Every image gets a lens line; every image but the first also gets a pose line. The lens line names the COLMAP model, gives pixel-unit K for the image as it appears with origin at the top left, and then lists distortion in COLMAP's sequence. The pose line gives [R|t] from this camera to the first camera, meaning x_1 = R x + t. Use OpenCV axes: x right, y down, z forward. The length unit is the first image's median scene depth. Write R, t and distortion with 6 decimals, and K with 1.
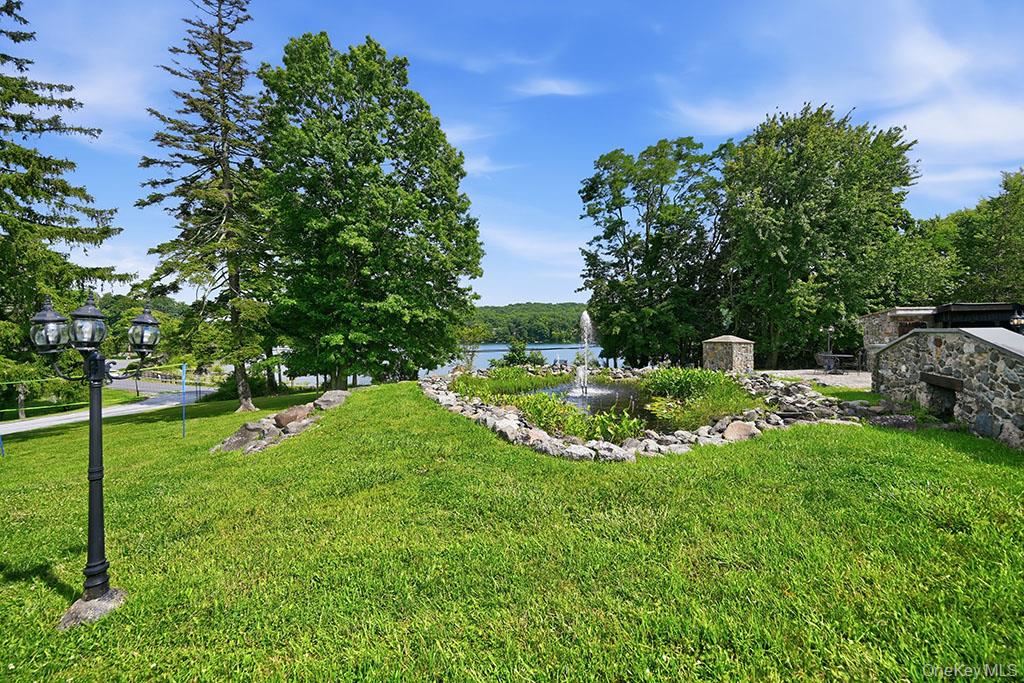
lens RADIAL K [[416.0, 0, 511.6], [0, 416.0, 339.2], [0, 0, 1]] dist [-0.001477, -0.000336]
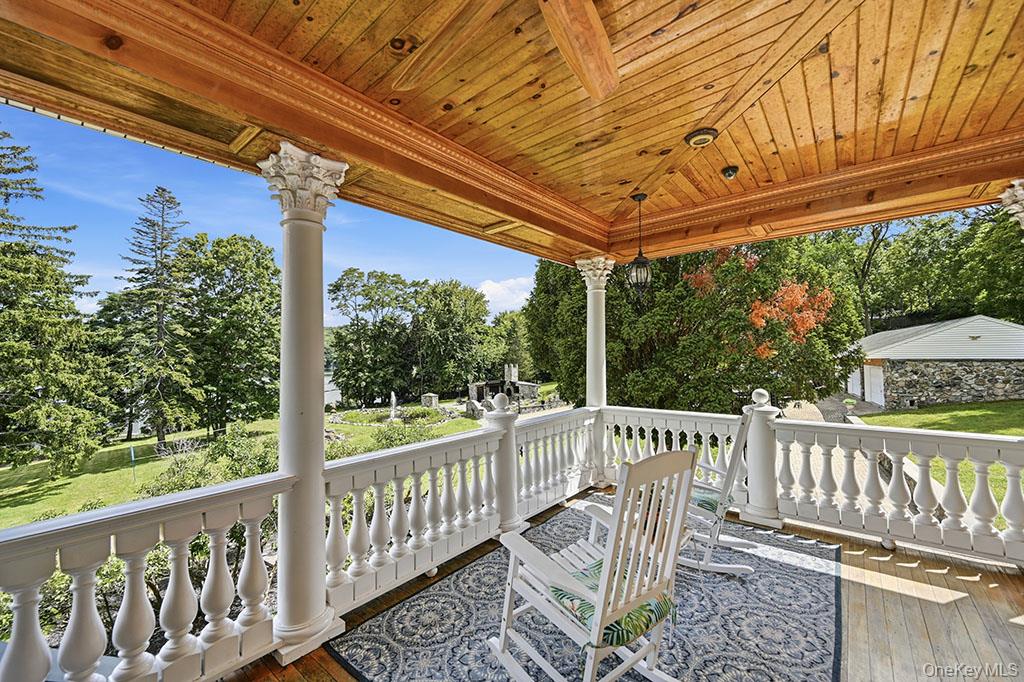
lens RADIAL K [[411.7, 0, 513.2], [0, 411.7, 342.9], [0, 0, 1]] dist [-0.000146, -0.000115]
pose [[0.714027, 0.016577, 0.699922, -0.623912], [0.014773, 0.999140, -0.038734, -0.143035], [-0.699963, 0.037997, 0.713168, -0.835255]]
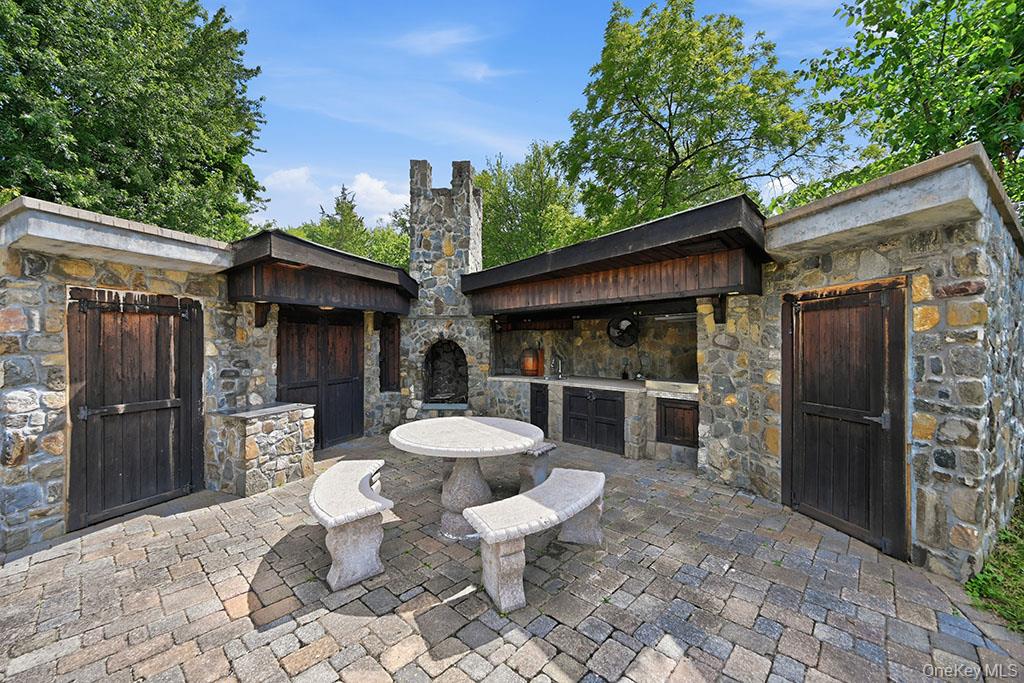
lens RADIAL K [[411.7, 0, 513.2], [0, 411.7, 343.4], [0, 0, 1]] dist [-0.000146, -0.000115]
pose [[0.281897, 0.002588, 0.959441, 0.449136], [0.002423, 0.999991, -0.003409, -0.006370], [-0.959442, 0.003286, 0.281888, 0.410881]]
